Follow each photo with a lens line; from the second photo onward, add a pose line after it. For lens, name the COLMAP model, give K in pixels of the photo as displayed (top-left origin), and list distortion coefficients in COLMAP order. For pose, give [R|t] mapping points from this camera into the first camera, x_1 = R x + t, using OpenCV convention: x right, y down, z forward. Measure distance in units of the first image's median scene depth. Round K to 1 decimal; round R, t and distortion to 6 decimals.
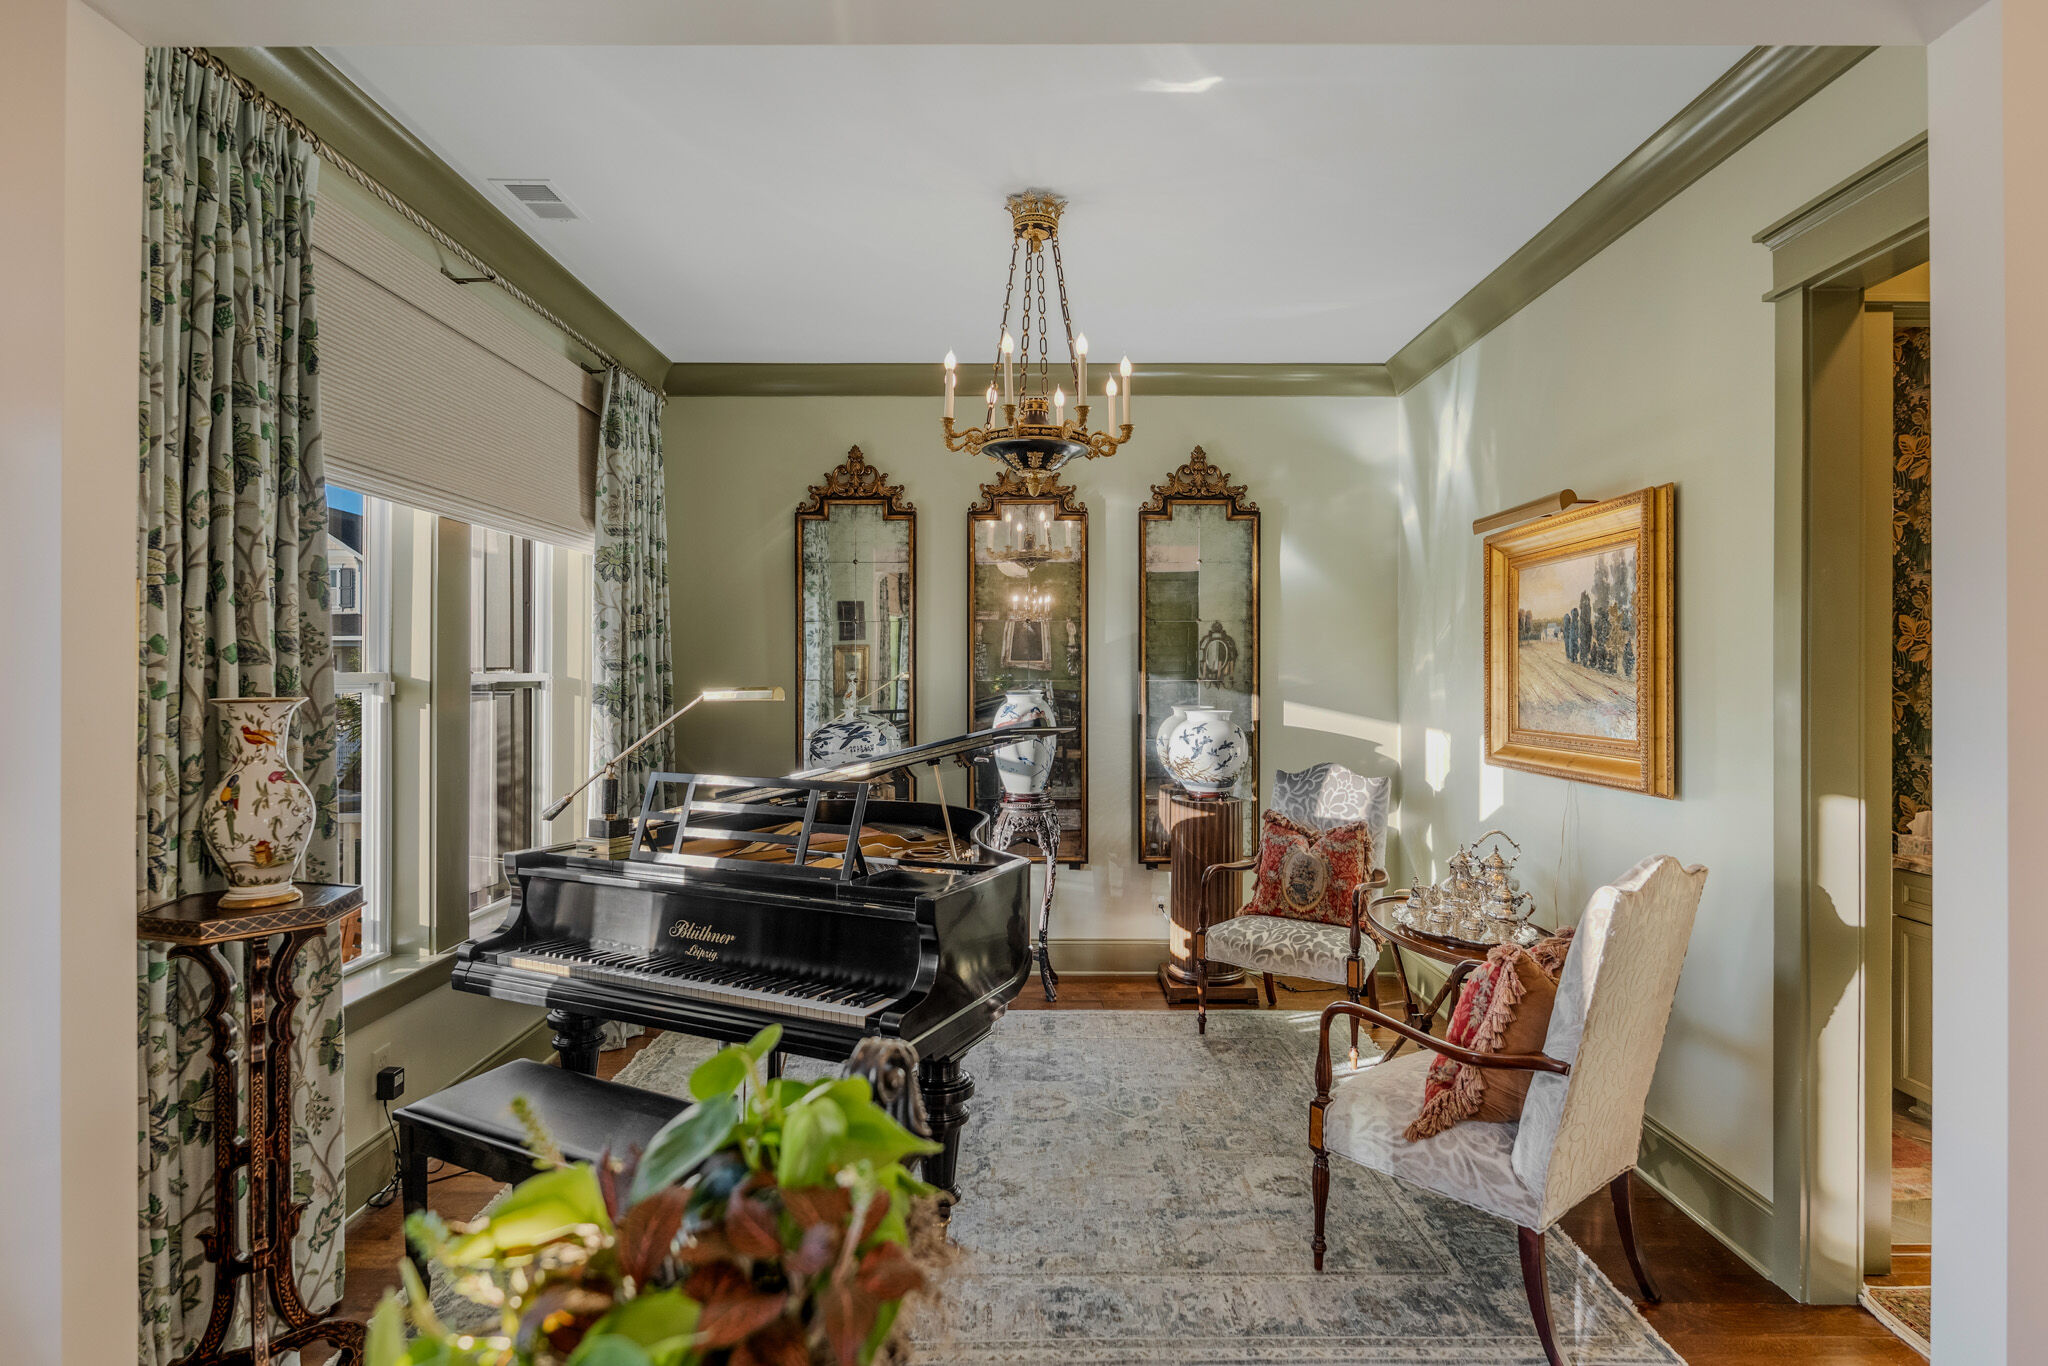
lens RADIAL K [[905.9, 0, 1035.4], [0, 905.9, 671.8], [0, 0, 1]] dist [-0.003360, 0.000162]
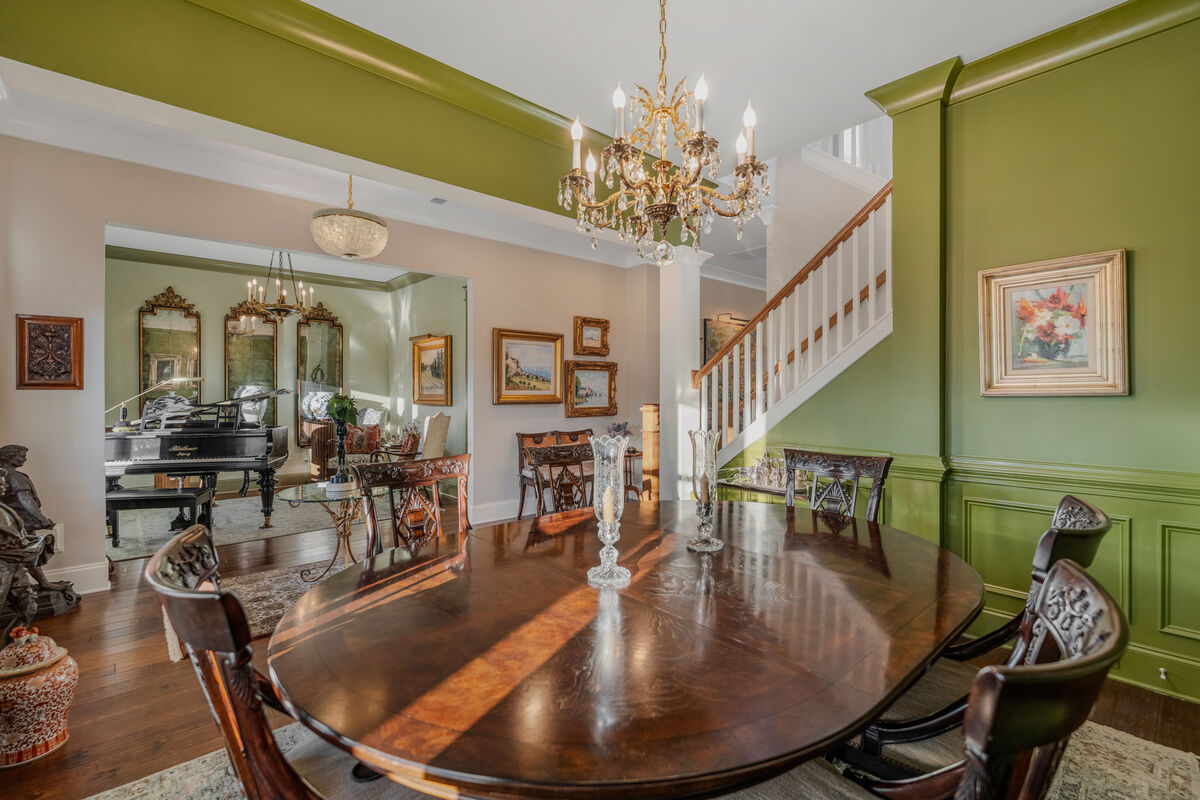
lens RADIAL K [[530.8, 0, 603.1], [0, 530.8, 393.4], [0, 0, 1]] dist [-0.003360, 0.000162]
pose [[0.725521, -0.002146, 0.688197, -0.345656], [0.003166, 0.999995, -0.000219, 0.050847], [-0.688193, 0.002338, 0.725524, -0.894432]]
